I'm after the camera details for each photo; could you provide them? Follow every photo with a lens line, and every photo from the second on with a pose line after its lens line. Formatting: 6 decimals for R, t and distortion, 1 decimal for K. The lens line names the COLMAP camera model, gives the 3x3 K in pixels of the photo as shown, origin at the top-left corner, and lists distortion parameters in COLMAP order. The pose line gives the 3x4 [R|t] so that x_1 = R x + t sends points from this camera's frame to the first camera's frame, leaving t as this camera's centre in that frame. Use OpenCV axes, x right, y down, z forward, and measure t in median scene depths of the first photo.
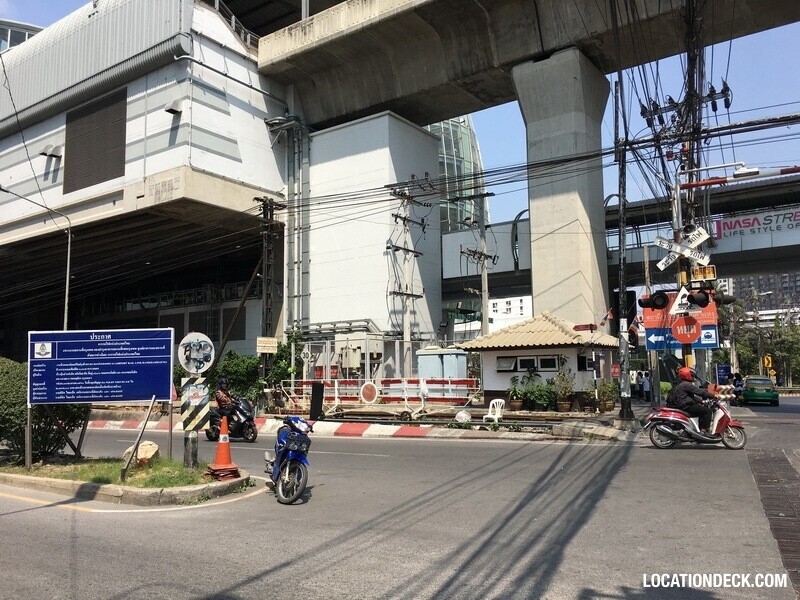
lens RADIAL K [[680.4, 0, 398.4], [0, 680.4, 301.3], [0, 0, 1]] dist [0.081663, -0.112756]
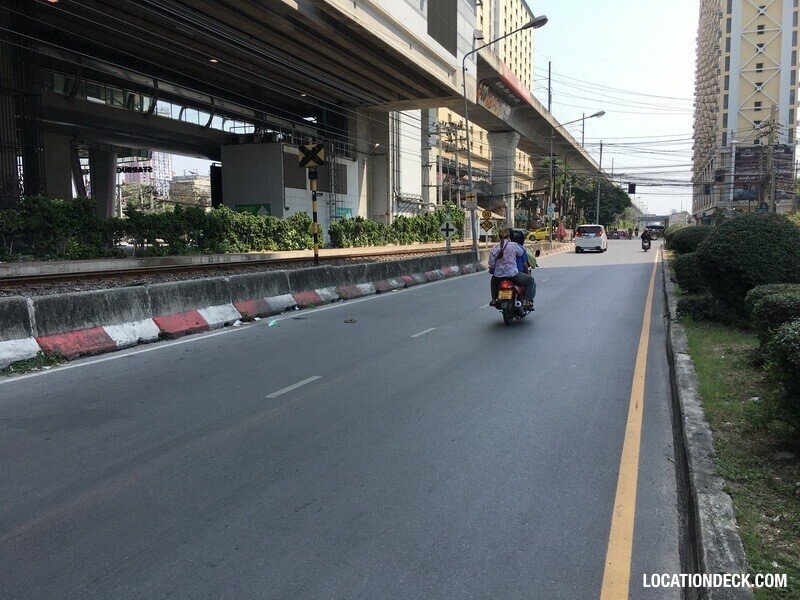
lens RADIAL K [[680.4, 0, 398.4], [0, 680.4, 301.3], [0, 0, 1]] dist [0.081663, -0.112756]
pose [[-0.262465, -0.083967, 0.961281, -1.551141], [-0.102469, 0.992999, 0.058760, 0.180209], [-0.959486, -0.083079, -0.269231, 1.369940]]
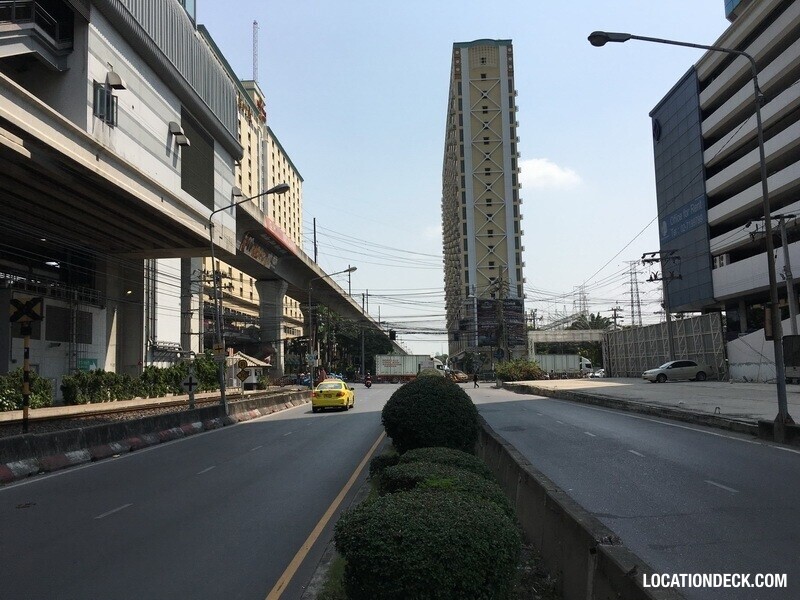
lens RADIAL K [[683.1, 0, 400.2], [0, 683.1, 303.0], [0, 0, 1]] dist [0.078223, -0.117017]
pose [[-0.554618, 0.109395, 0.824883, -1.569372], [-0.064094, 0.982759, -0.173426, 0.169364], [-0.829633, -0.149055, -0.538044, 1.345158]]
